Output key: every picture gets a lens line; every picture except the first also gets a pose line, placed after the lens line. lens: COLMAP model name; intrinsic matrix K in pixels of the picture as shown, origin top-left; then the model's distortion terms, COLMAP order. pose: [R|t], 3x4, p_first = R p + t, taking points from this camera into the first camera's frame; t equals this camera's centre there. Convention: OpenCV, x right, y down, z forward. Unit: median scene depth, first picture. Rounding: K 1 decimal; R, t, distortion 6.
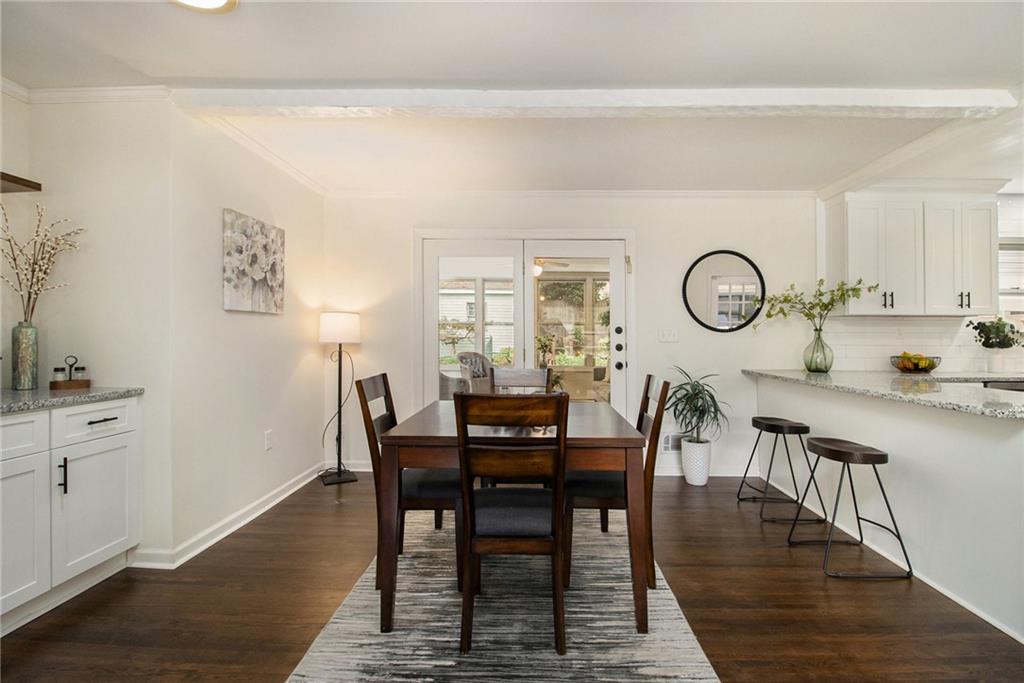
lens RADIAL K [[479.9, 0, 535.1], [0, 479.9, 331.6], [0, 0, 1]] dist [-0.007205, -0.007450]
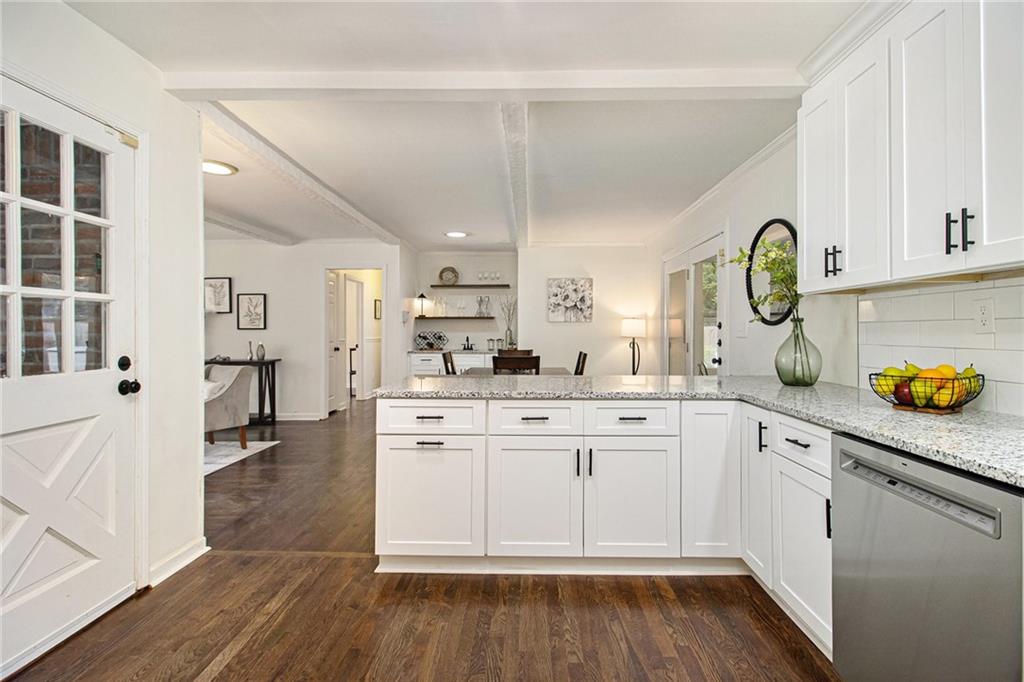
lens RADIAL K [[479.9, 0, 511.7], [0, 479.9, 323.9], [0, 0, 1]] dist [-0.007205, -0.007450]
pose [[-0.011904, -0.023668, -0.999649, 1.455352], [0.011789, 0.999647, -0.023808, 0.015547], [0.999860, -0.012068, -0.011621, 0.722387]]
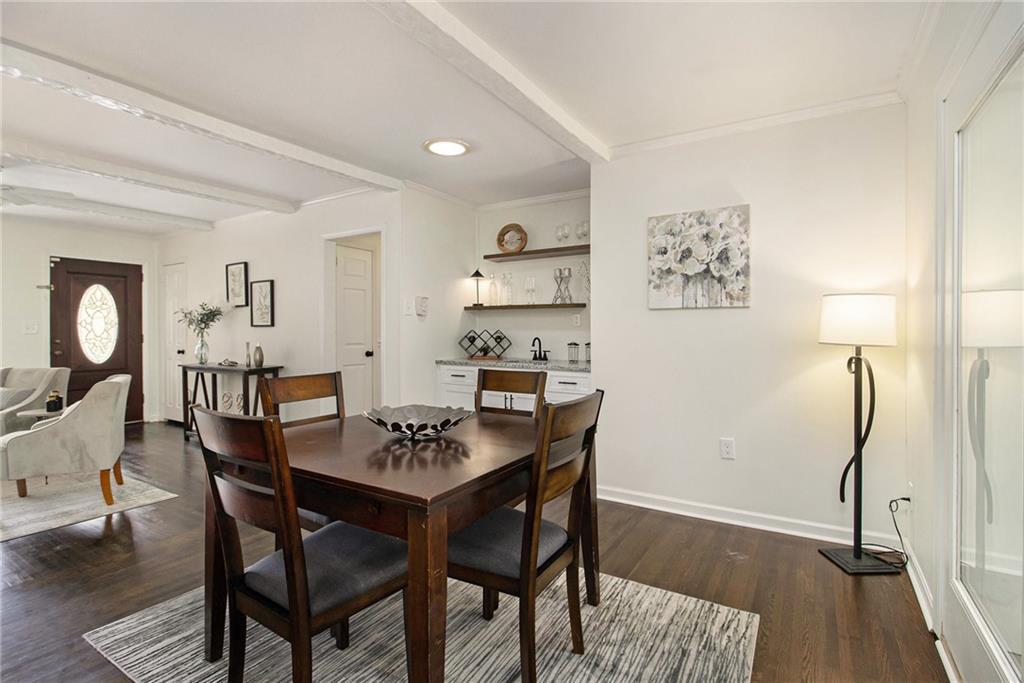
lens RADIAL K [[479.9, 0, 515.0], [0, 479.9, 333.6], [0, 0, 1]] dist [-0.007205, -0.007450]
pose [[-0.501489, 0.003095, -0.865159, 0.406835], [0.007728, 0.999970, -0.000902, 0.008661], [0.865130, -0.007138, -0.501498, 1.103238]]
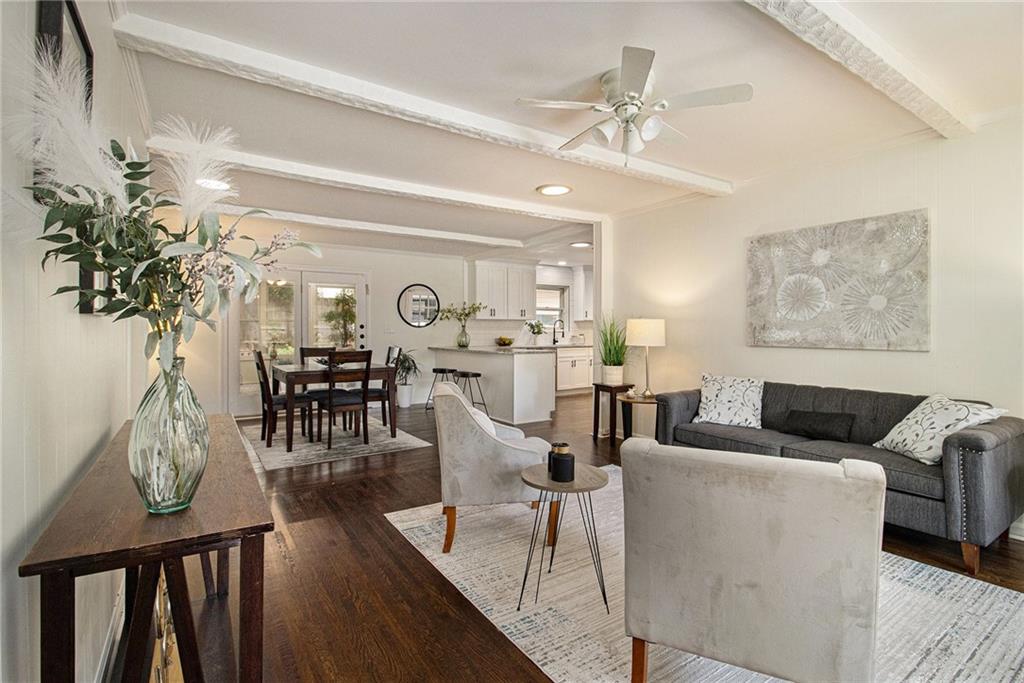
lens RADIAL K [[479.9, 0, 553.0], [0, 479.9, 328.1], [0, 0, 1]] dist [-0.007205, -0.007450]
pose [[0.785899, -0.001210, 0.618354, -0.447138], [-0.003308, 0.999976, 0.006160, -0.011401], [-0.618346, -0.006886, 0.785876, -1.009433]]
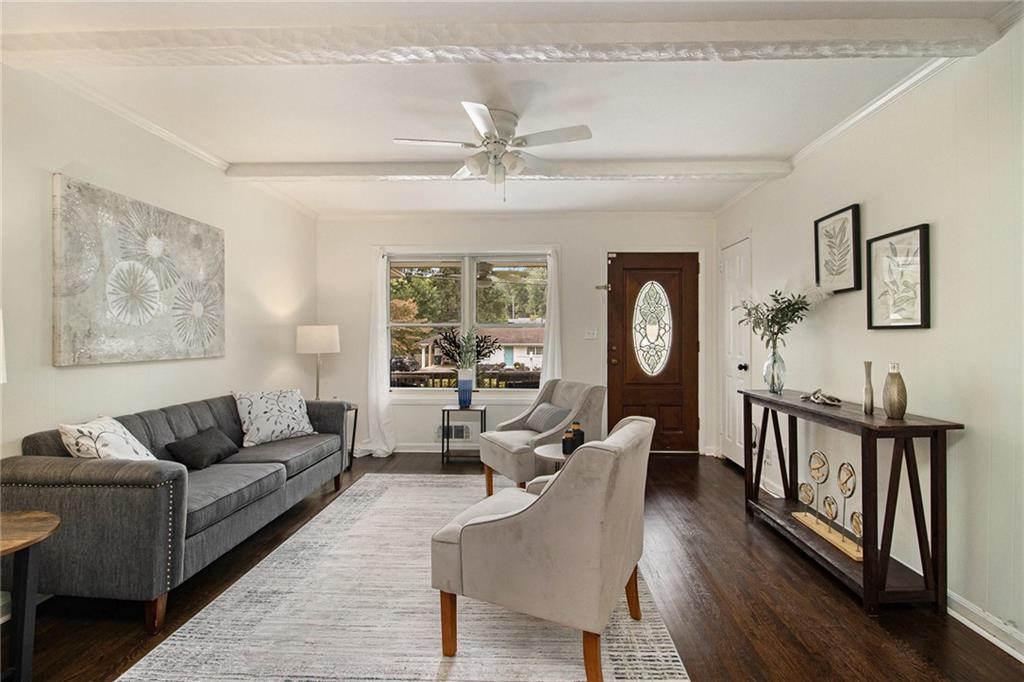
lens RADIAL K [[479.9, 0, 521.5], [0, 479.9, 334.8], [0, 0, 1]] dist [-0.007205, -0.007450]
pose [[-0.999981, -0.004900, 0.003685, 0.050559], [-0.004942, 0.999923, -0.011422, -0.001472], [-0.003628, -0.011440, -0.999928, 0.352887]]
